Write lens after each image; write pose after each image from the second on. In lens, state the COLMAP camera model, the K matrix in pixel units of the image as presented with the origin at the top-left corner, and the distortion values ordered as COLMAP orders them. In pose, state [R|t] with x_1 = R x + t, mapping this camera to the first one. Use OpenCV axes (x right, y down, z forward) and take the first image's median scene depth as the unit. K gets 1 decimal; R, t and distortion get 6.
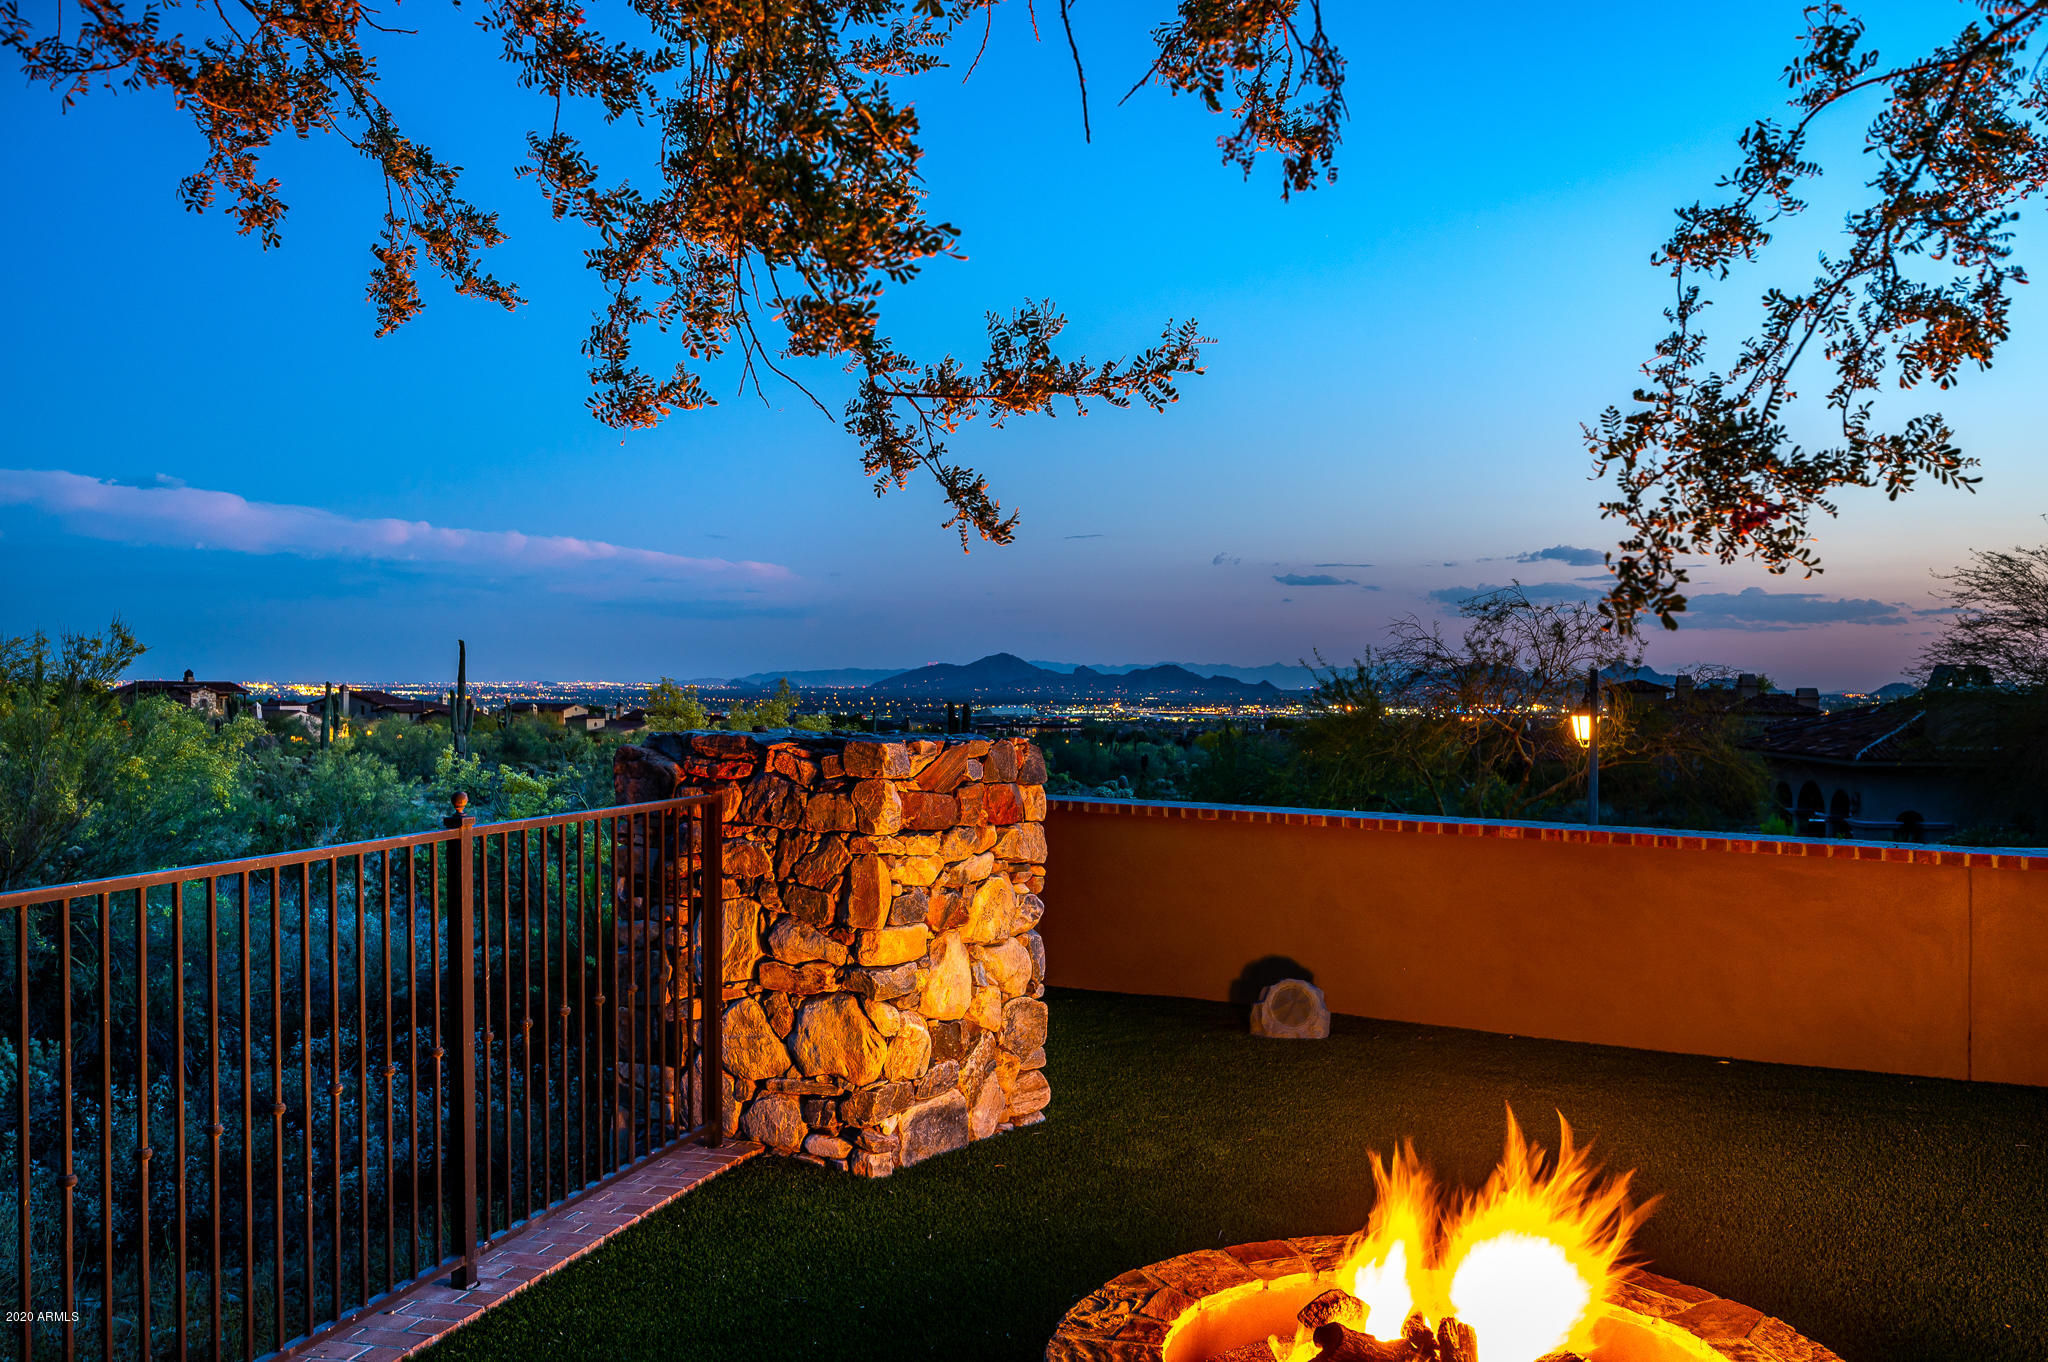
lens RADIAL K [[1756.2, 0, 1023.6], [0, 1756.2, 684.4], [0, 0, 1]] dist [-0.019674, -0.000169]
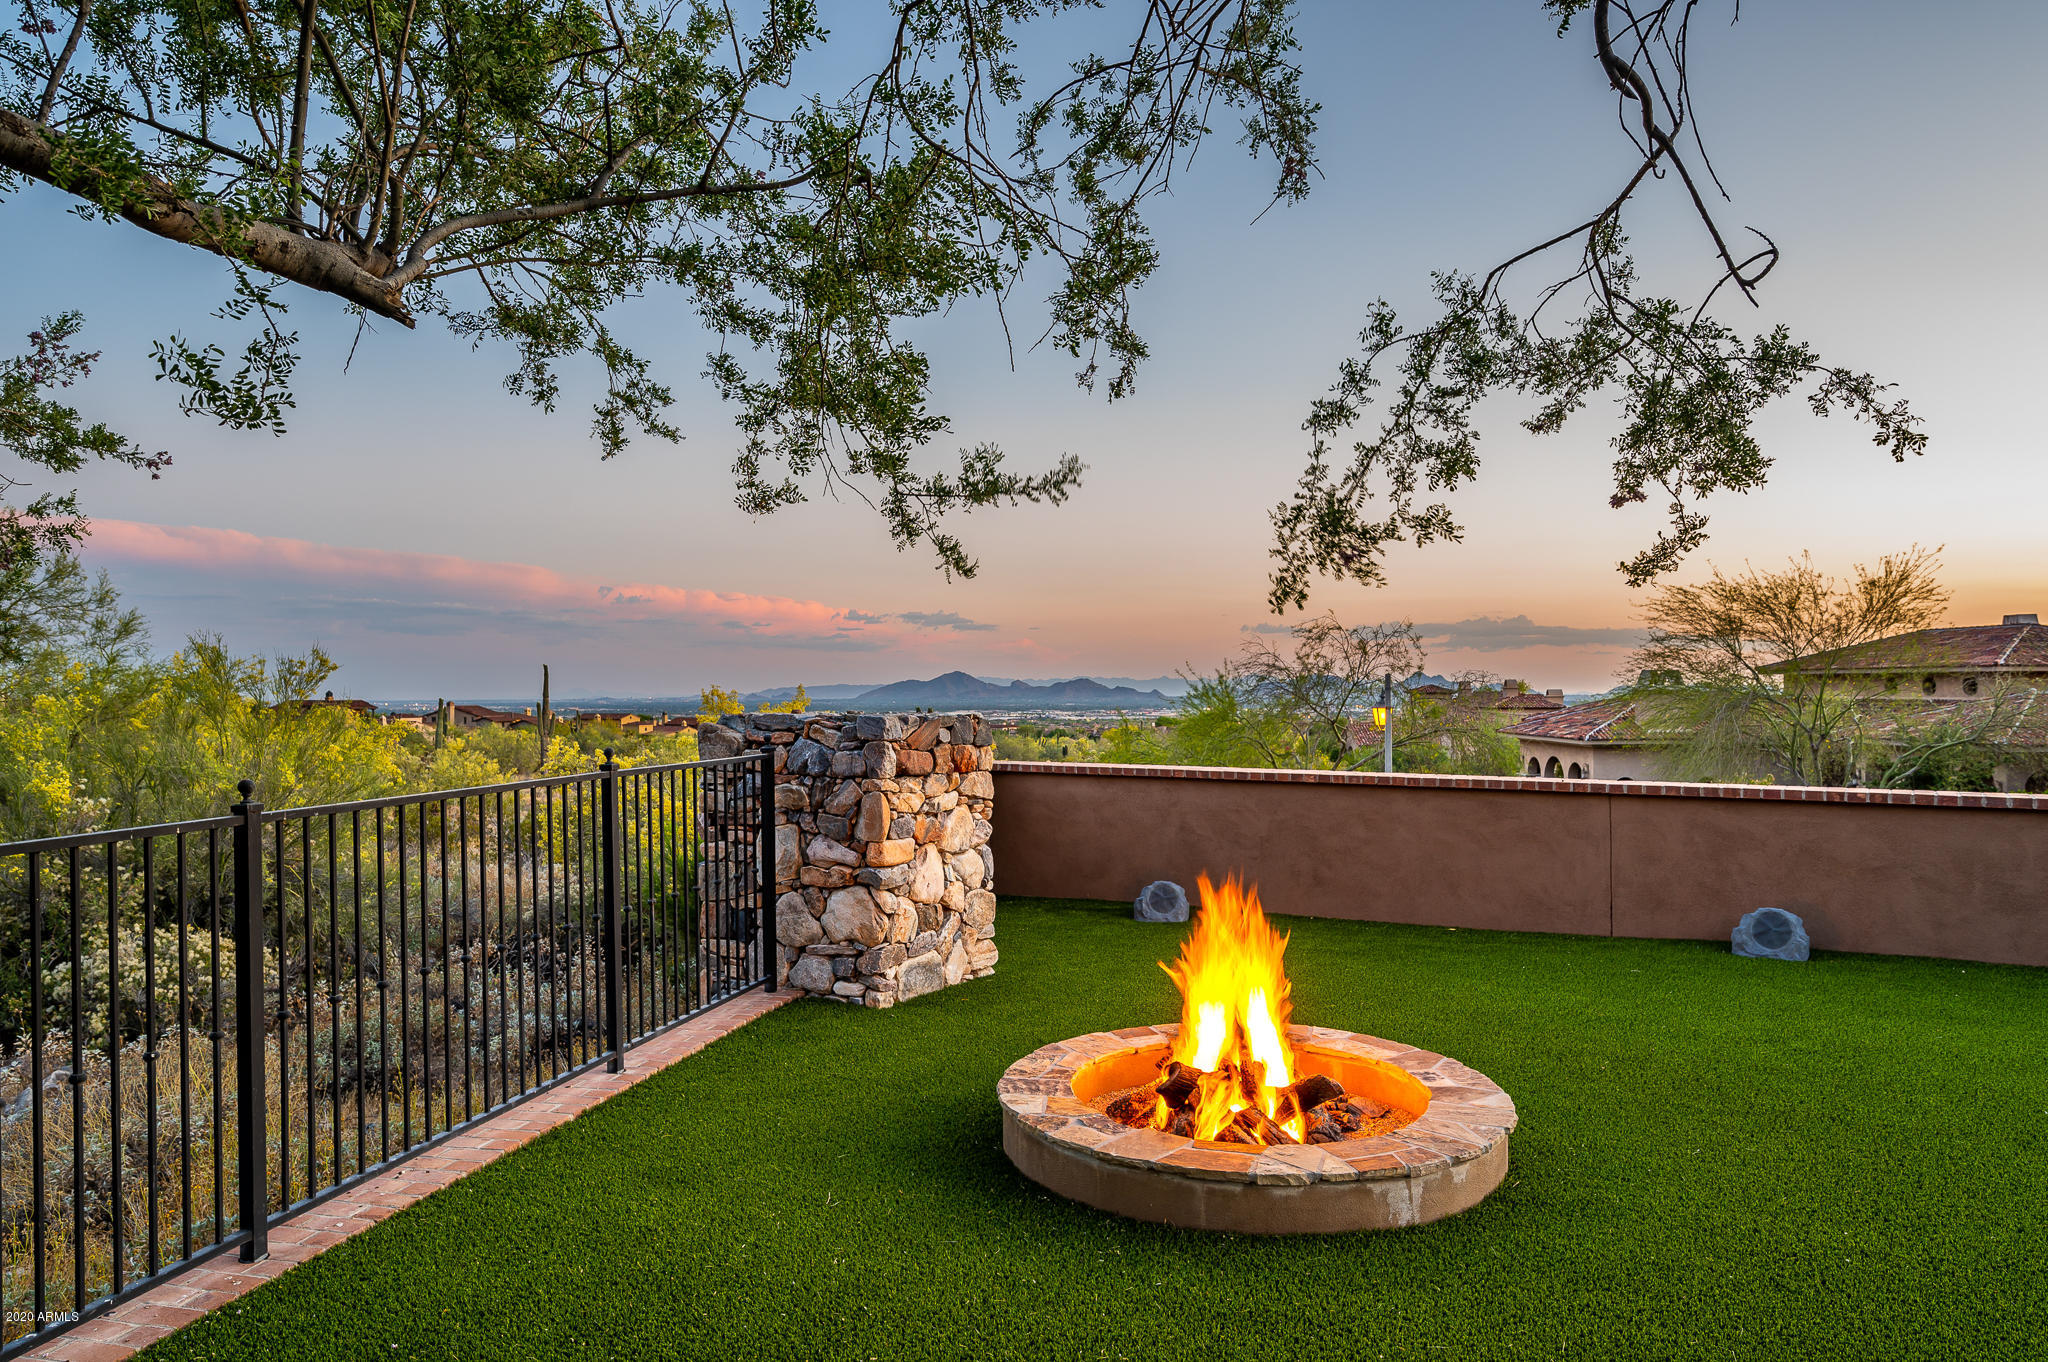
lens RADIAL K [[1334.2, 0, 1022.1], [0, 1334.2, 687.7], [0, 0, 1]] dist [-0.008329, -0.002339]
pose [[0.999239, -0.011908, 0.037140, -0.007906], [0.012115, 0.999912, -0.005378, 0.033347], [-0.037073, 0.005824, 0.999296, -0.295000]]
